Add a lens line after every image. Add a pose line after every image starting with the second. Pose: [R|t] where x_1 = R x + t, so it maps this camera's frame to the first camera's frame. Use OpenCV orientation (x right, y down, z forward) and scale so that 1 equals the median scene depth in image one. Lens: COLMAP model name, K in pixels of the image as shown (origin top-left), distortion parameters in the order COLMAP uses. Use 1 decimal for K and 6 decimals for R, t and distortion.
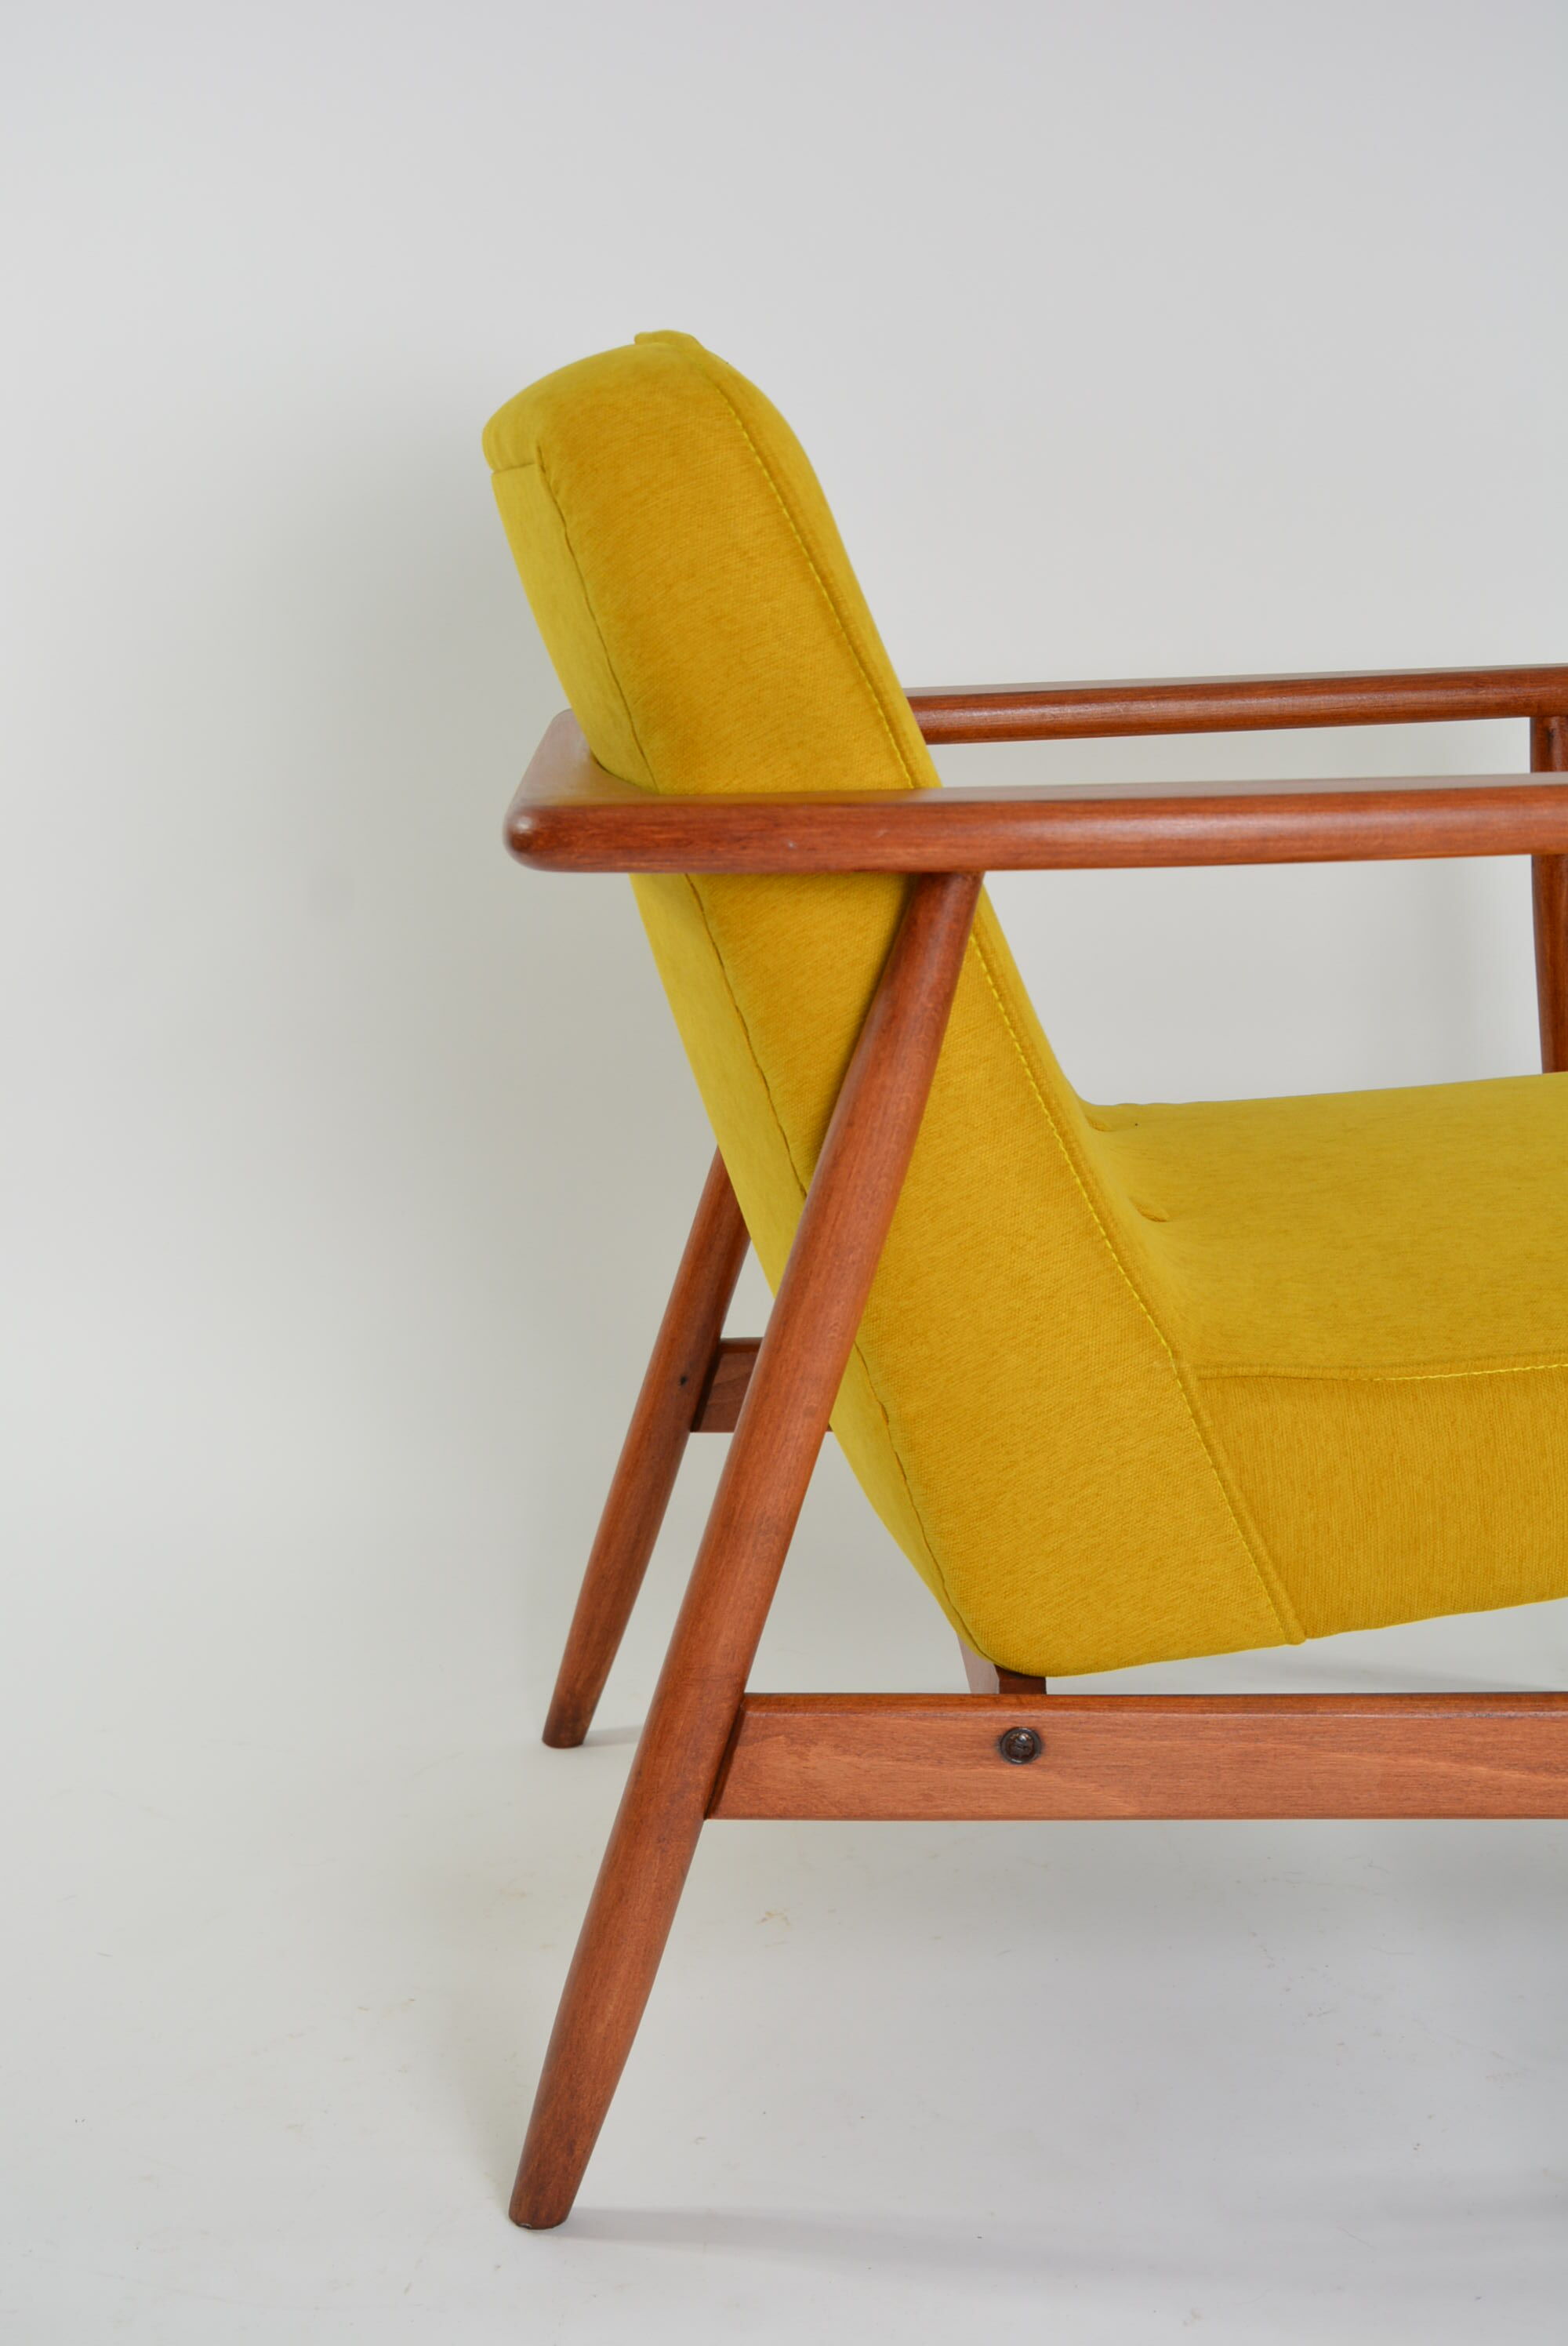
lens RADIAL K [[3376.7, 0, 784.0], [0, 3376.7, 1173.0], [0, 0, 1]] dist [-0.038337, 0.004161]
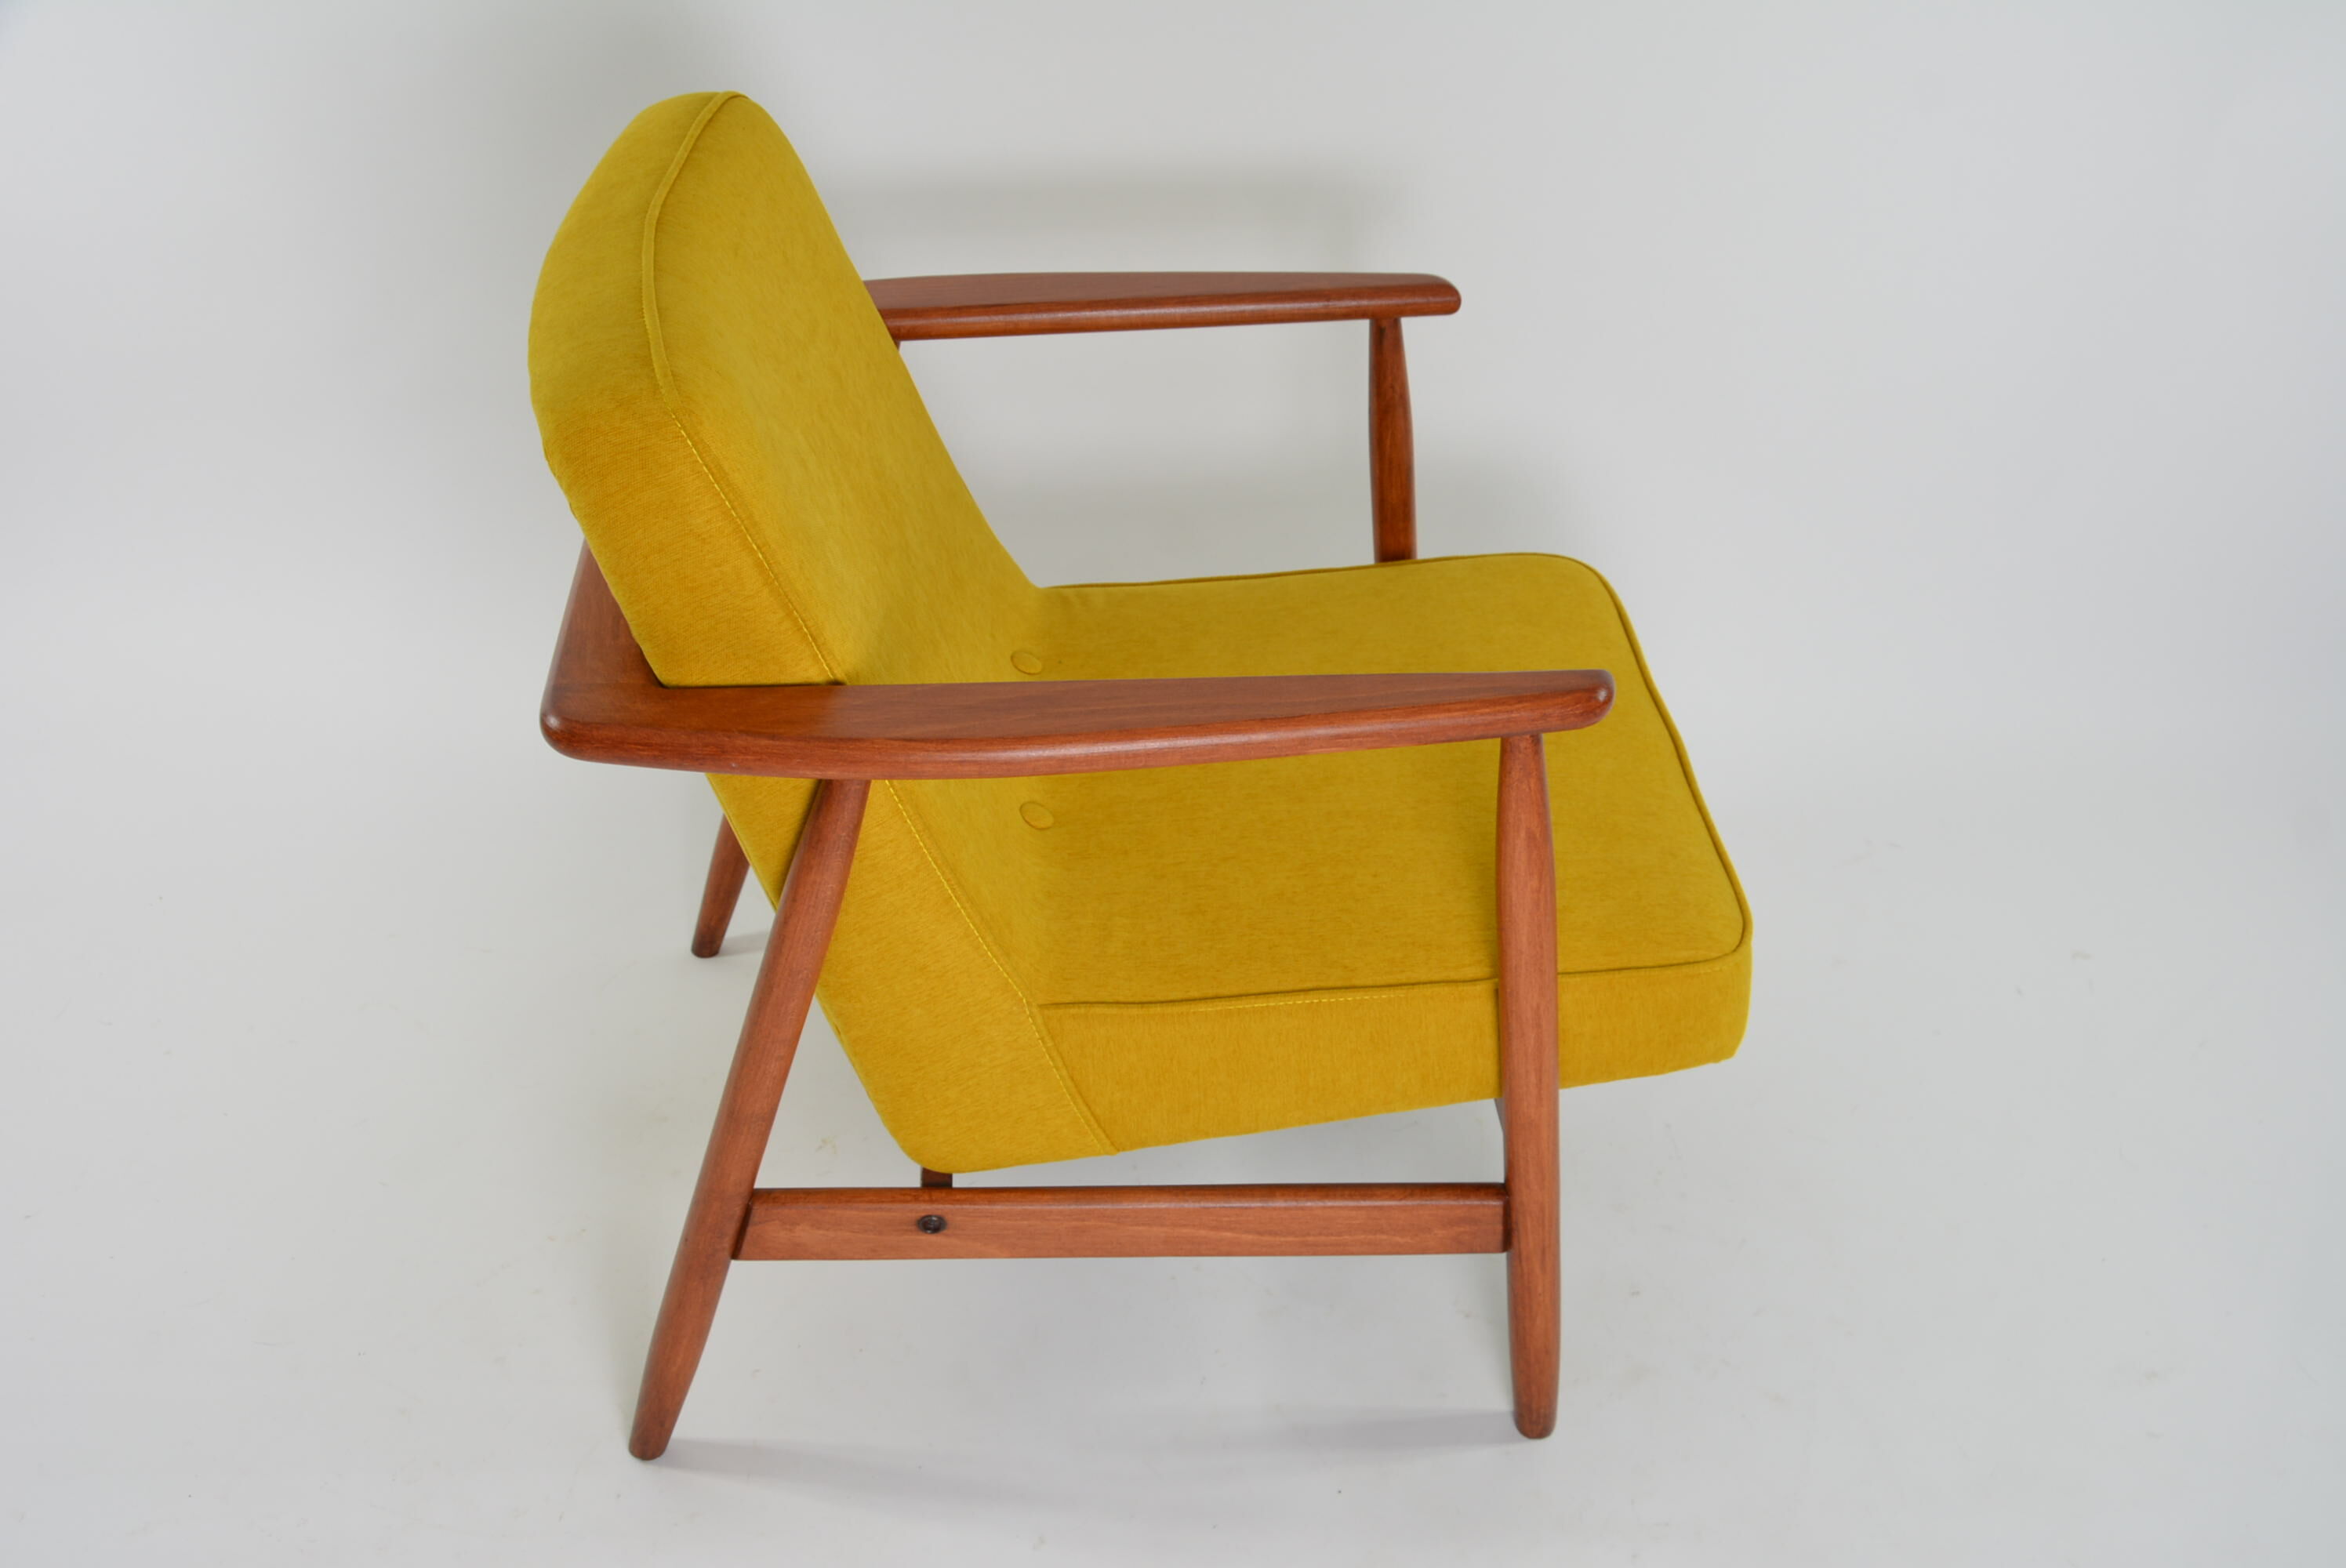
lens RADIAL K [[2485.7, 0, 1173.0], [0, 2485.7, 784.0], [0, 0, 1]] dist [-0.022453, -0.025139]
pose [[0.998714, -0.003395, 0.050577, 0.123903], [-0.015010, 0.933209, 0.359022, -0.432266], [-0.048418, -0.359319, 0.931958, 0.000168]]
